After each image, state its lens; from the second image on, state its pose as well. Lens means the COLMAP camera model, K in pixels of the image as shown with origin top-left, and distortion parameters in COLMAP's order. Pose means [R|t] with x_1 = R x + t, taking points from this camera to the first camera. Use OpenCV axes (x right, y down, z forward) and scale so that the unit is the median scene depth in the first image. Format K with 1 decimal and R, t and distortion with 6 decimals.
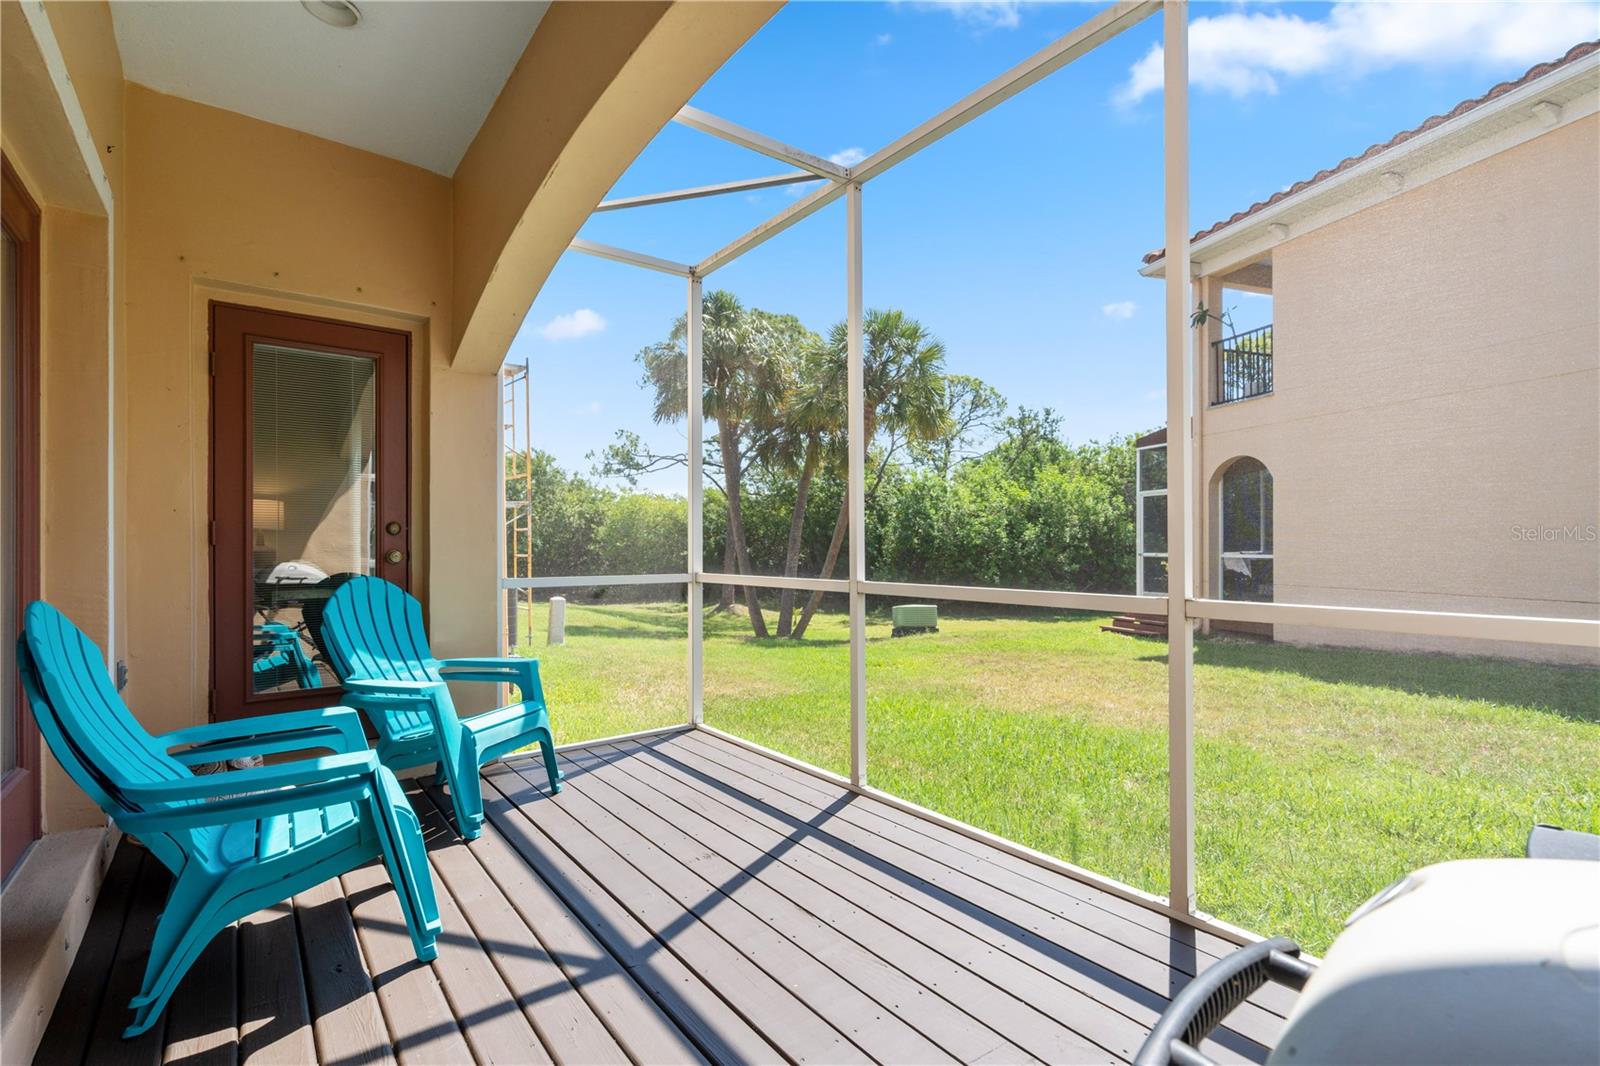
lens RADIAL K [[720.7, 0, 794.6], [0, 720.7, 541.0], [0, 0, 1]] dist [-0.004484, 0.000944]
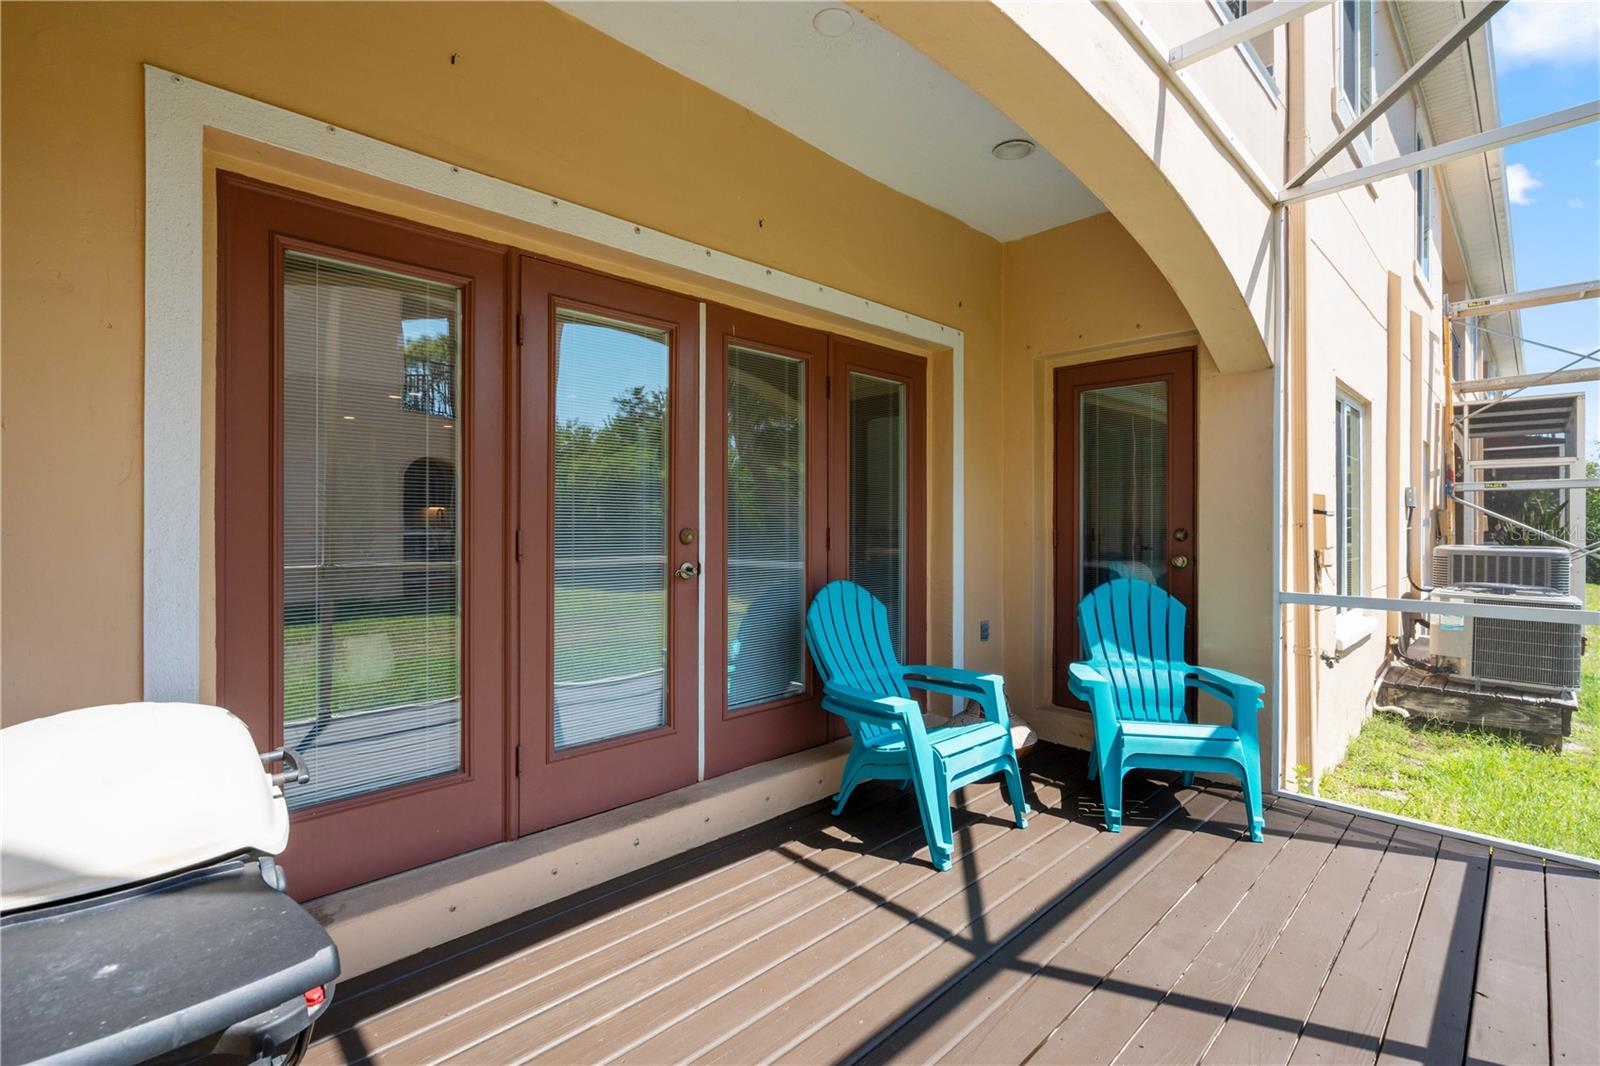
lens RADIAL K [[720.7, 0, 795.1], [0, 720.7, 525.0], [0, 0, 1]] dist [-0.004484, 0.000944]
pose [[0.111223, 0.004886, -0.993784, 0.484806], [0.001910, 0.999985, 0.005130, -0.042747], [0.993794, -0.002468, 0.111212, 0.350668]]
